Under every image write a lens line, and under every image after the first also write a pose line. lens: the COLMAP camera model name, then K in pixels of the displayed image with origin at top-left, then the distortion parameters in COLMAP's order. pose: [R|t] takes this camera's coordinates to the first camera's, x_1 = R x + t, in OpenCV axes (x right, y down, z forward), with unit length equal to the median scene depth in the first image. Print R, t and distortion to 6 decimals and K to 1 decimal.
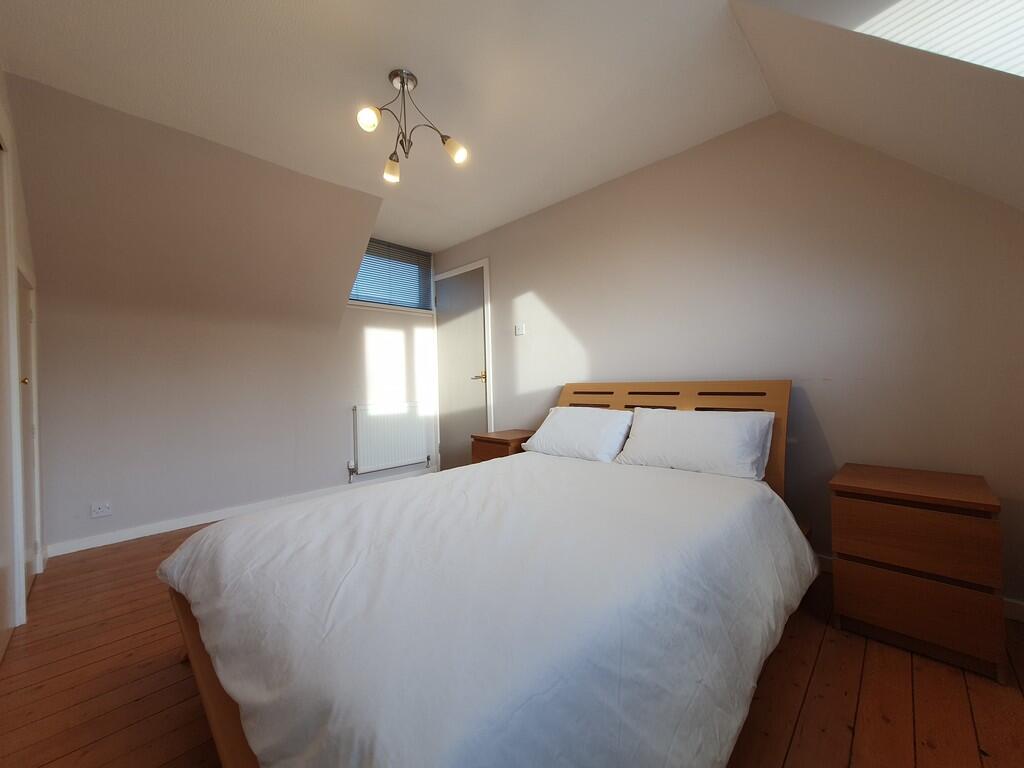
lens RADIAL K [[399.6, 0, 514.6], [0, 399.6, 382.4], [0, 0, 1]] dist [0.002996, 0.000210]
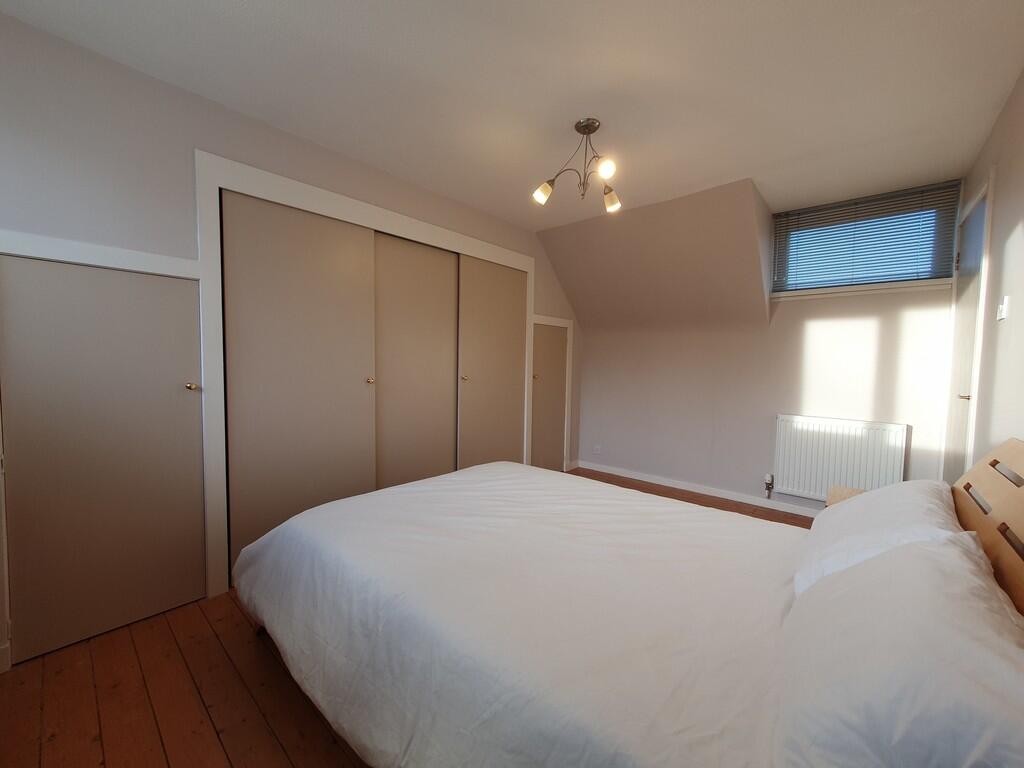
lens RADIAL K [[399.6, 0, 514.6], [0, 399.6, 382.4], [0, 0, 1]] dist [0.002996, 0.000210]
pose [[0.051742, 0.077768, -0.995628, 0.413673], [-0.023893, 0.996774, 0.076616, -0.060986], [0.998375, 0.019824, 0.053433, 0.357982]]
